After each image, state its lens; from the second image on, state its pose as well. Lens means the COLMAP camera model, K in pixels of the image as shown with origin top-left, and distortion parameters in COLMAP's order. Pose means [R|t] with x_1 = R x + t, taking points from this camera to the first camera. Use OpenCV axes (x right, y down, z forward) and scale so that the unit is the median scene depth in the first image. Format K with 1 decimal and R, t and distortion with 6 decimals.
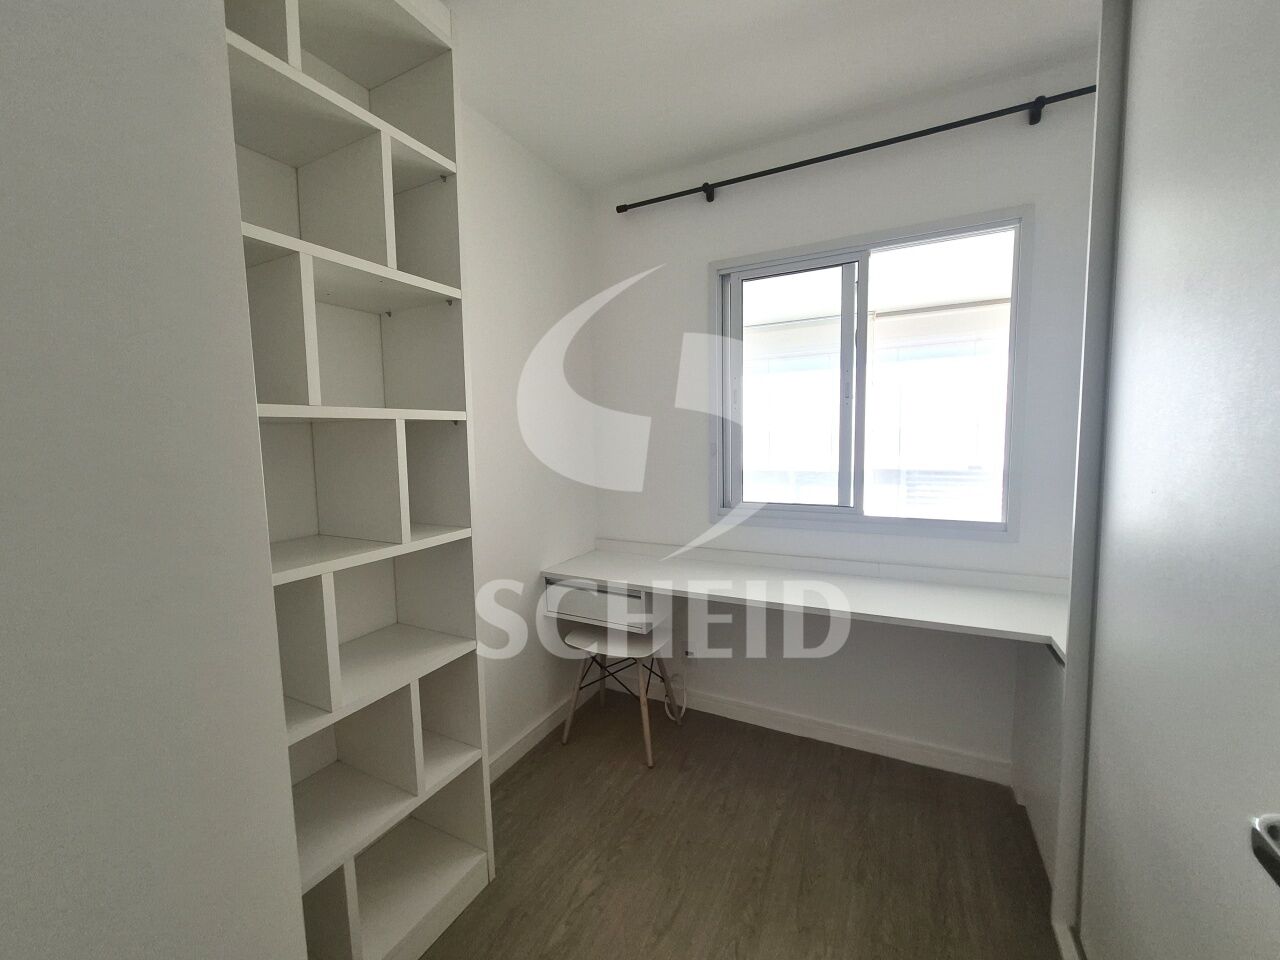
lens RADIAL K [[498.1, 0, 647.2], [0, 498.1, 482.6], [0, 0, 1]] dist [0.002253, -0.002758]
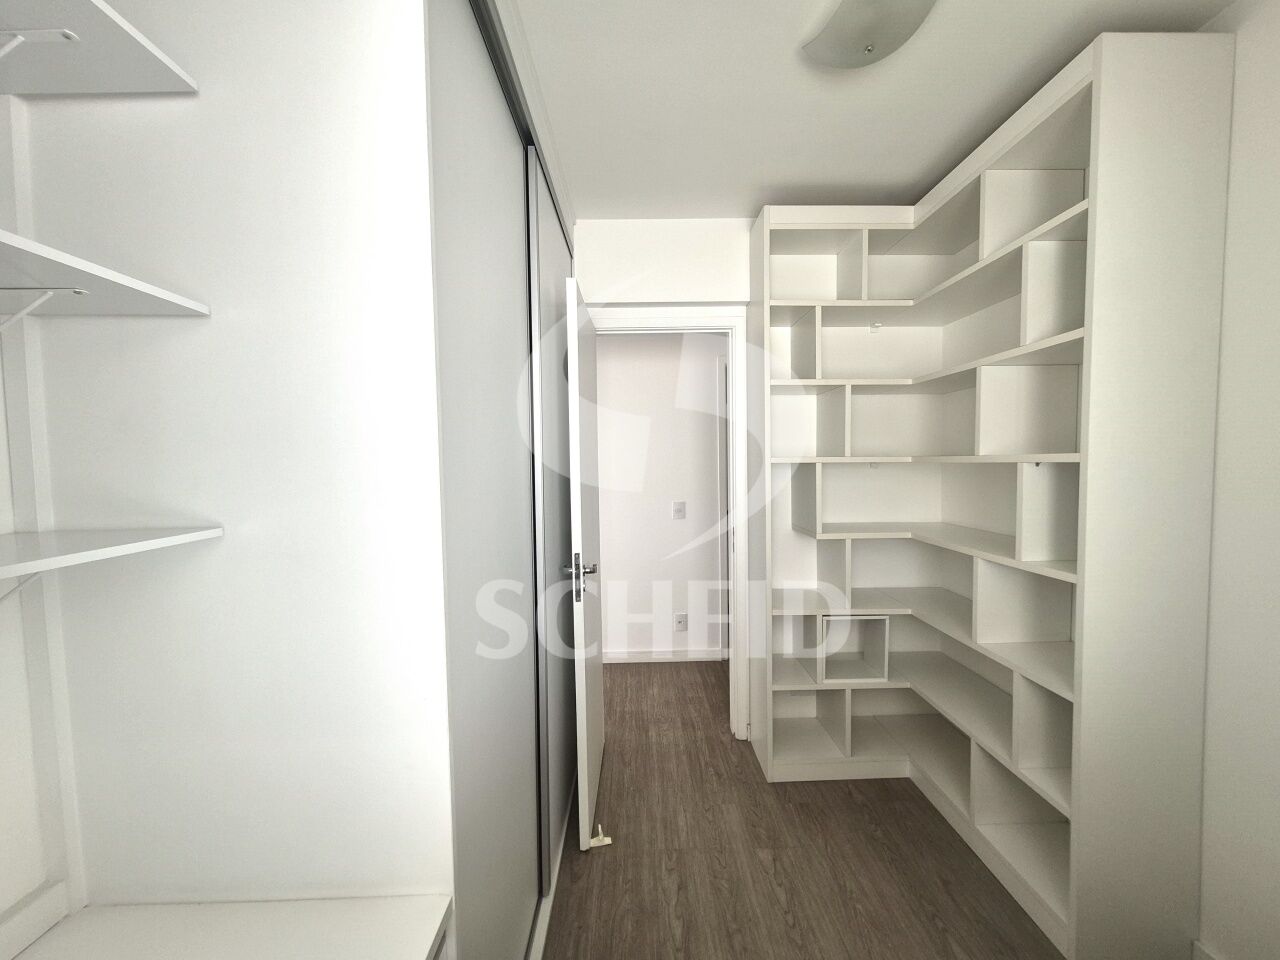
lens RADIAL K [[498.1, 0, 647.2], [0, 498.1, 482.6], [0, 0, 1]] dist [0.002253, -0.002758]
pose [[-0.883764, 0.051907, -0.465045, 0.852080], [-0.010724, 0.991321, 0.131027, -0.209933], [0.467810, 0.120784, -0.875537, 1.514661]]
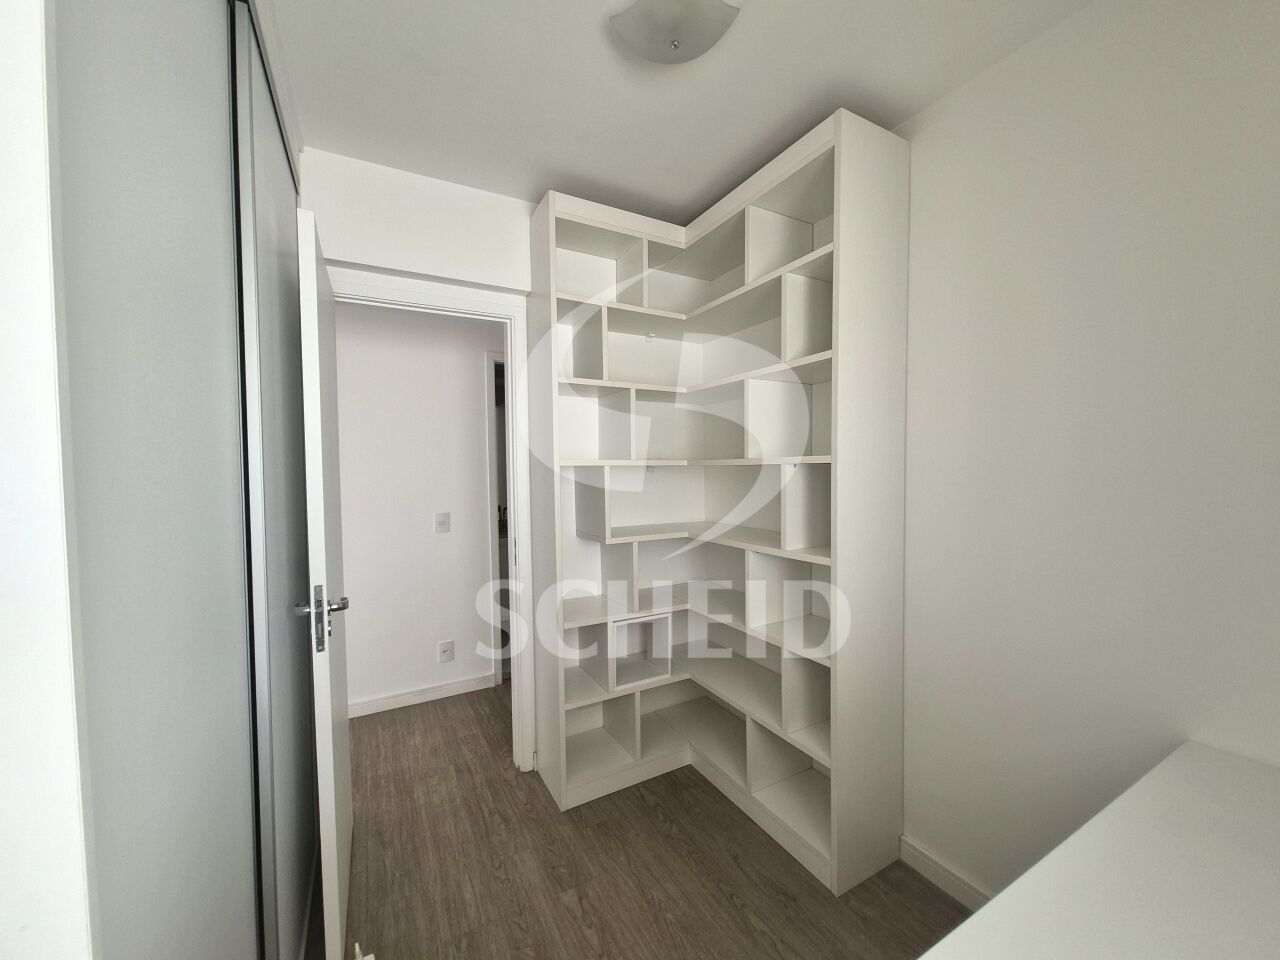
lens RADIAL K [[498.1, 0, 647.2], [0, 498.1, 482.6], [0, 0, 1]] dist [0.002253, -0.002758]
pose [[-0.558928, 0.051059, -0.827643, 0.846598], [-0.051276, 0.994064, 0.095954, -0.173464], [0.827629, 0.096070, -0.552992, 1.338027]]
